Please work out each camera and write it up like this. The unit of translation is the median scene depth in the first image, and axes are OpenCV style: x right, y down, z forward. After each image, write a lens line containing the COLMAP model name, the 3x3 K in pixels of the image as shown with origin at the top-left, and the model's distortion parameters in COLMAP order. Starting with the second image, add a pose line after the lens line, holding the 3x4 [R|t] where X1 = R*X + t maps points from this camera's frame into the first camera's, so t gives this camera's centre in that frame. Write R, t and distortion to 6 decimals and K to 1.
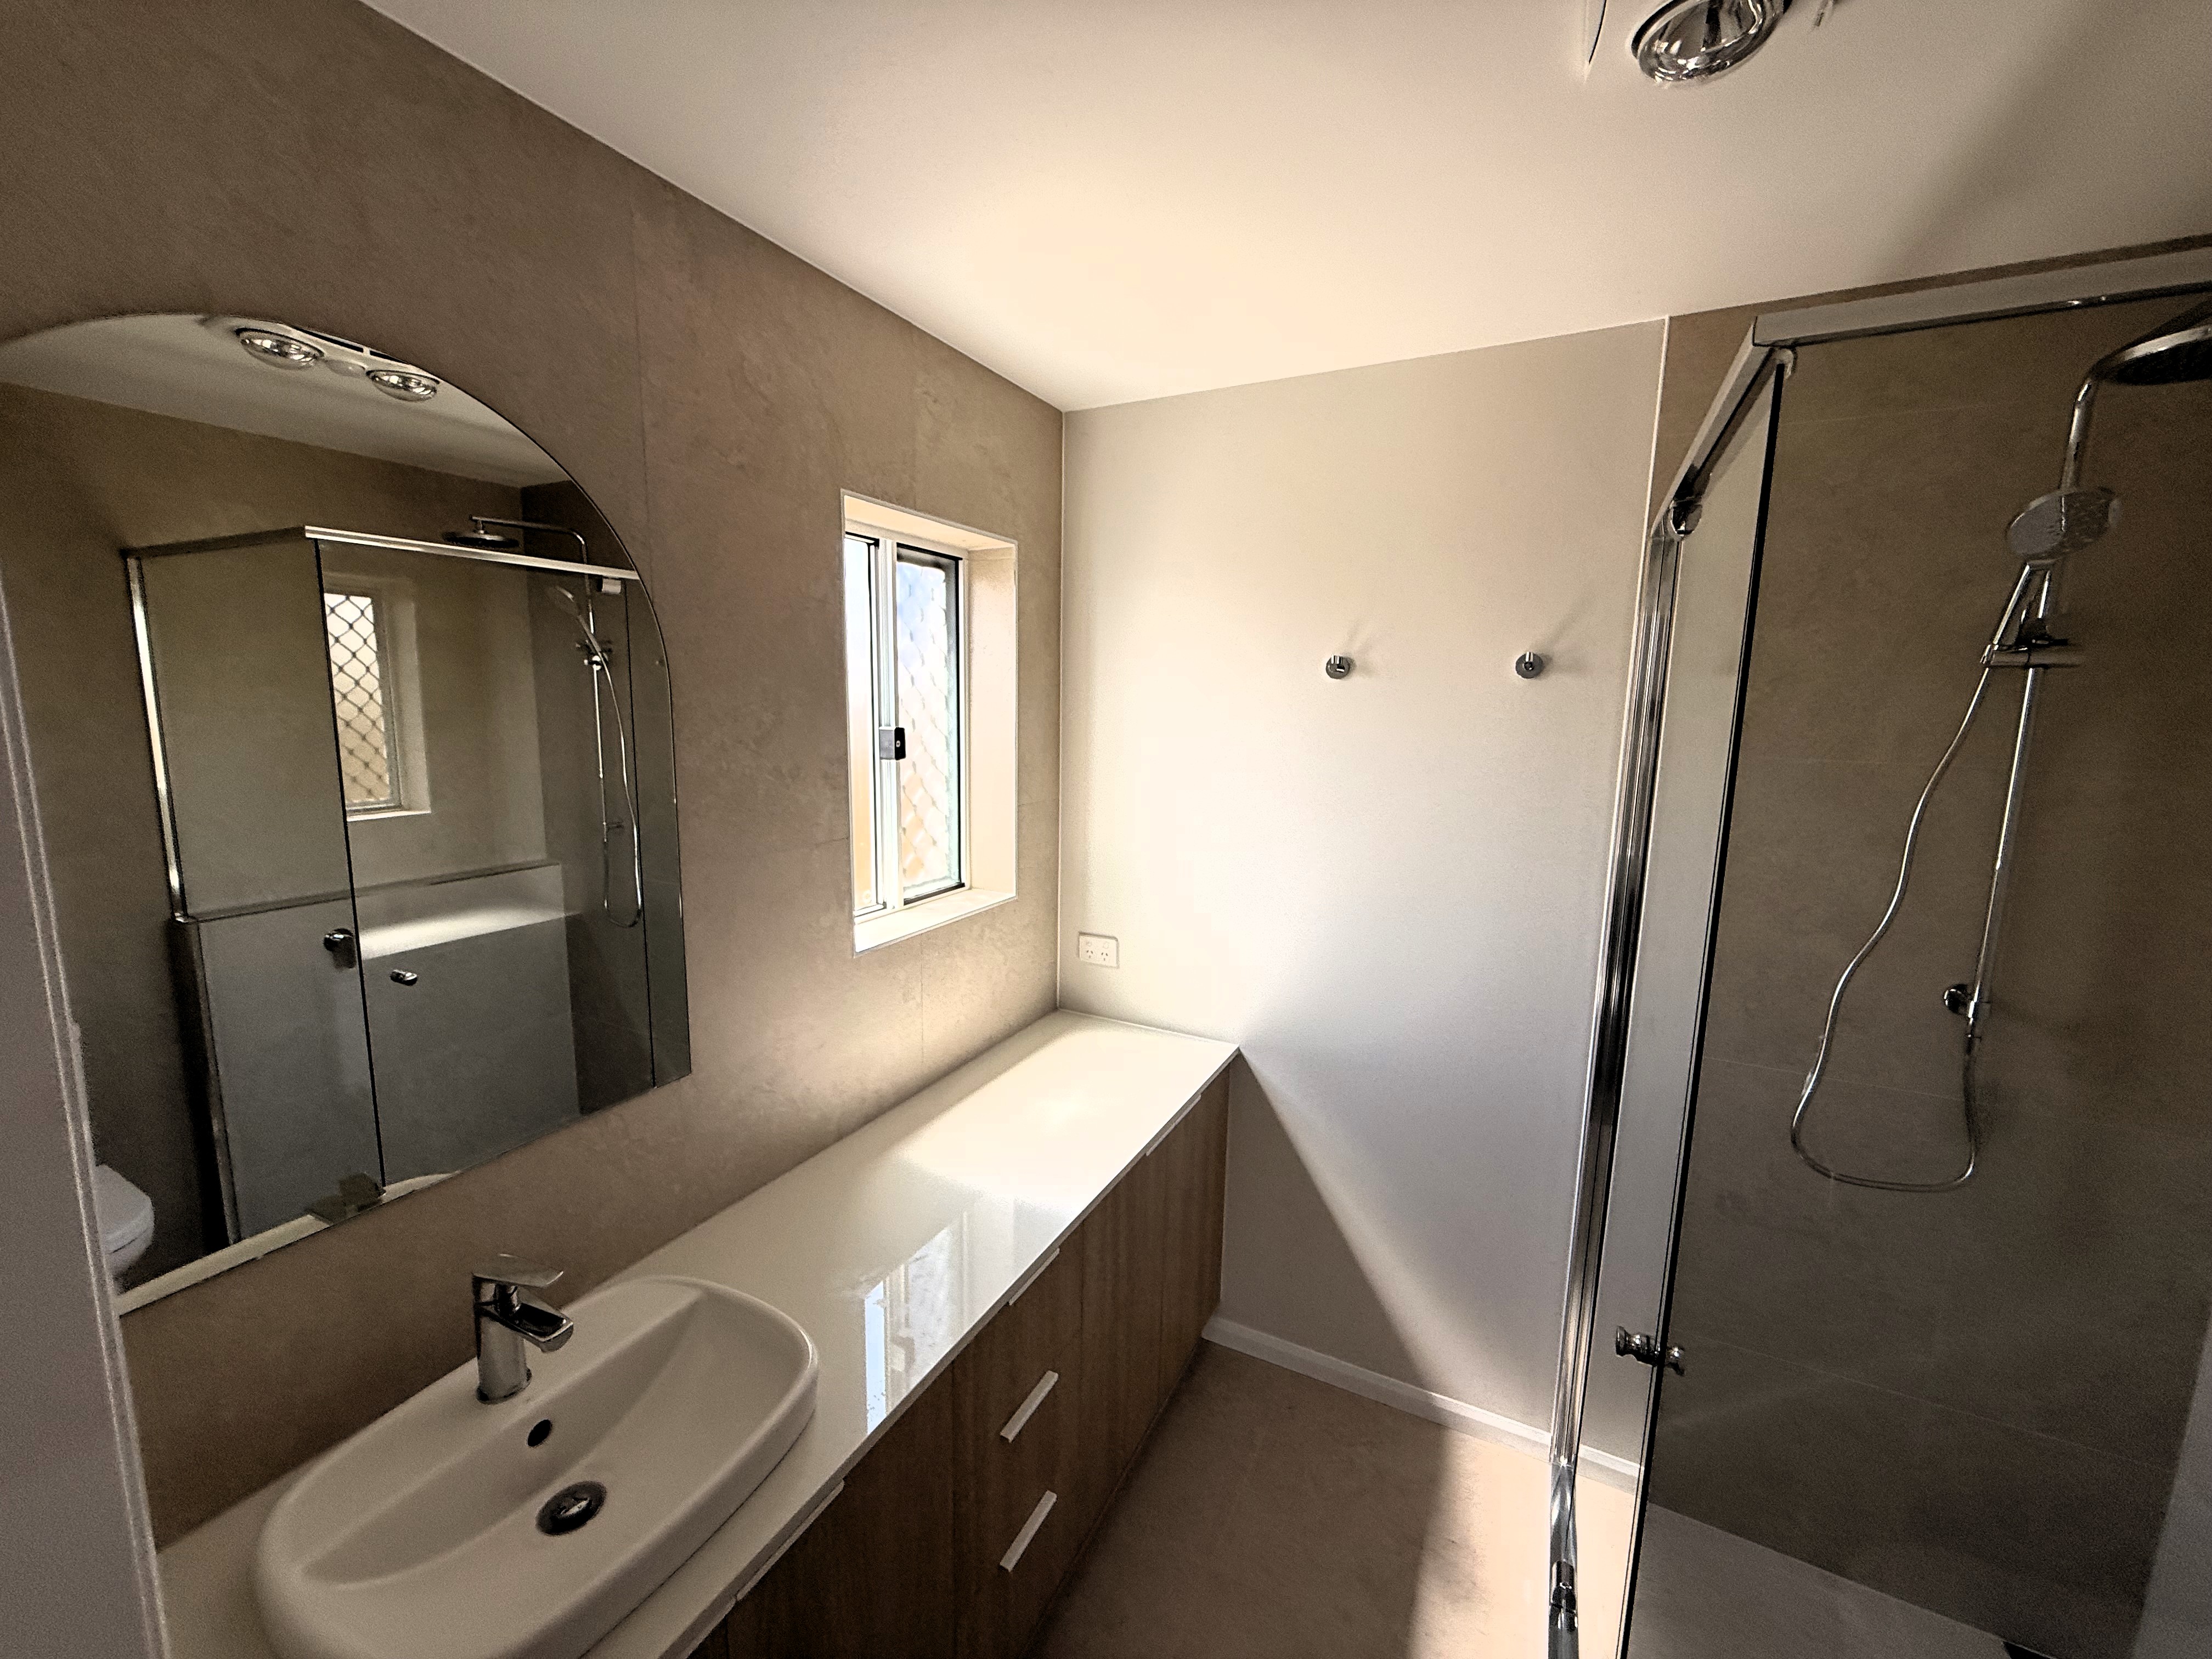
lens RADIAL K [[883.8, 0, 1115.8], [0, 883.8, 823.4], [0, 0, 1]] dist [0.003469, -0.000832]
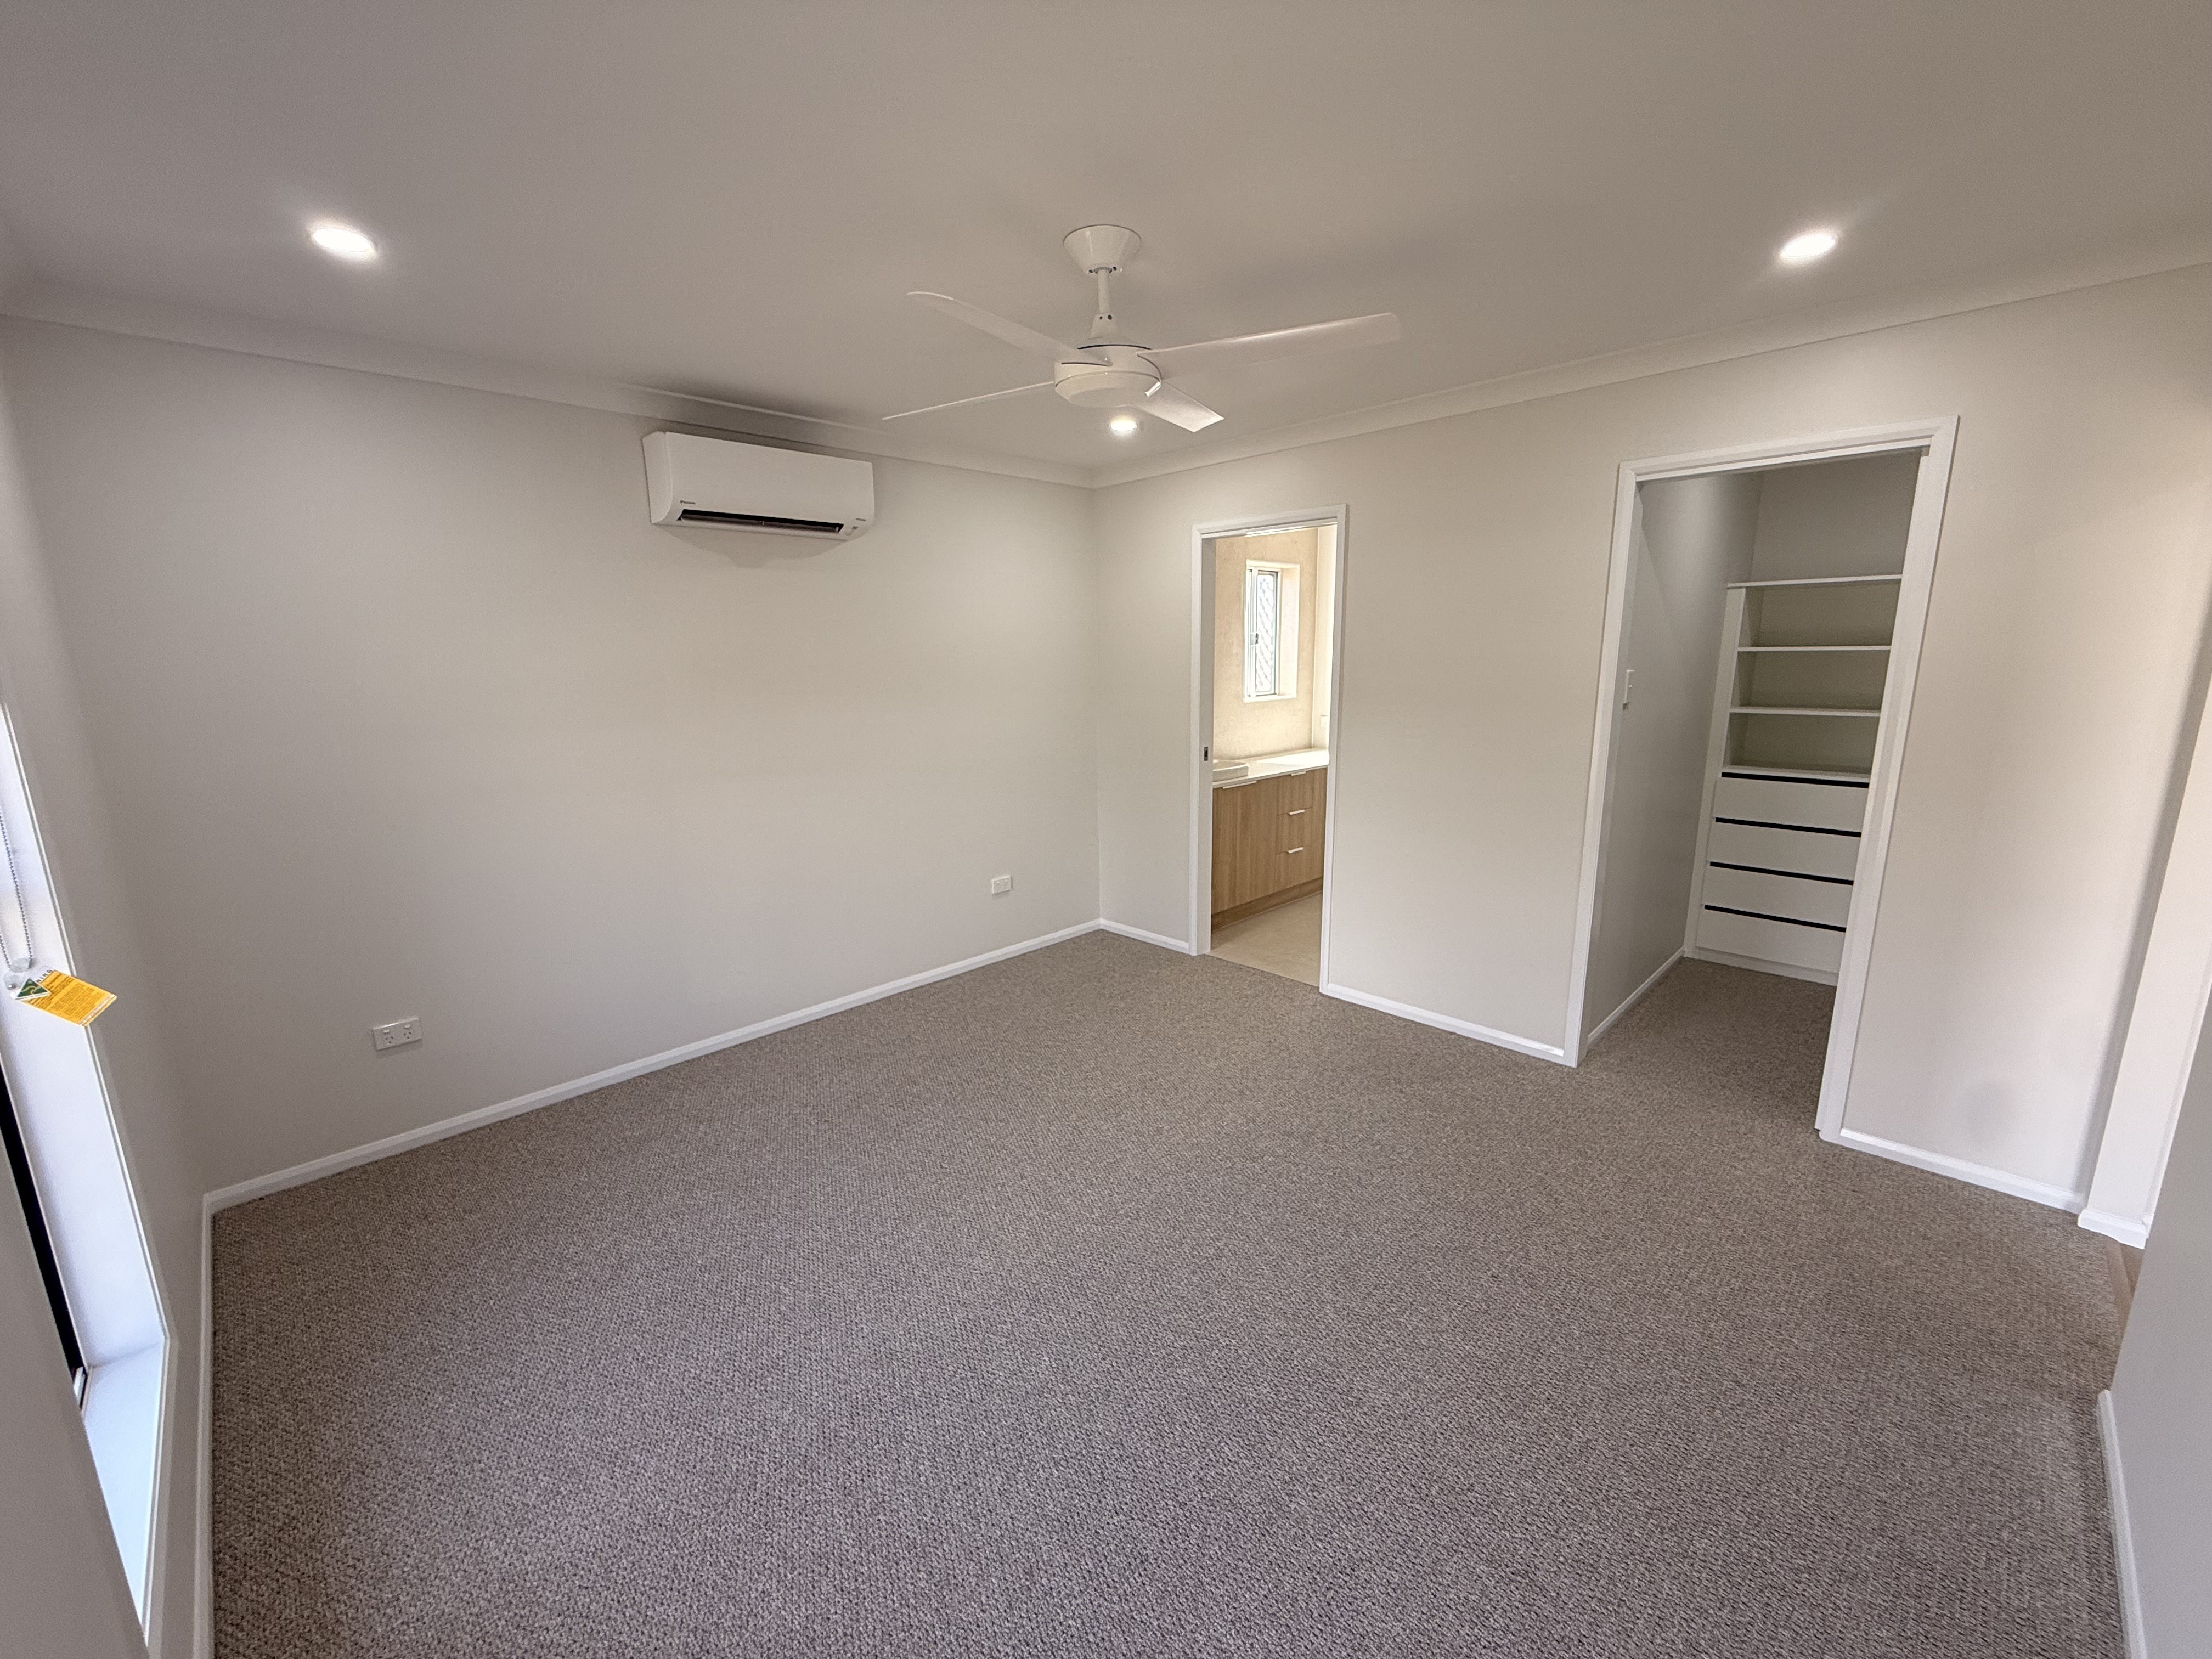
lens RADIAL K [[883.8, 0, 1106.5], [0, 883.8, 822.5], [0, 0, 1]] dist [0.003469, -0.000832]
pose [[0.946628, 0.033396, -0.320593, 0.227762], [-0.016400, 0.998320, 0.055568, 0.342457], [0.321910, -0.047345, 0.945586, -1.840232]]
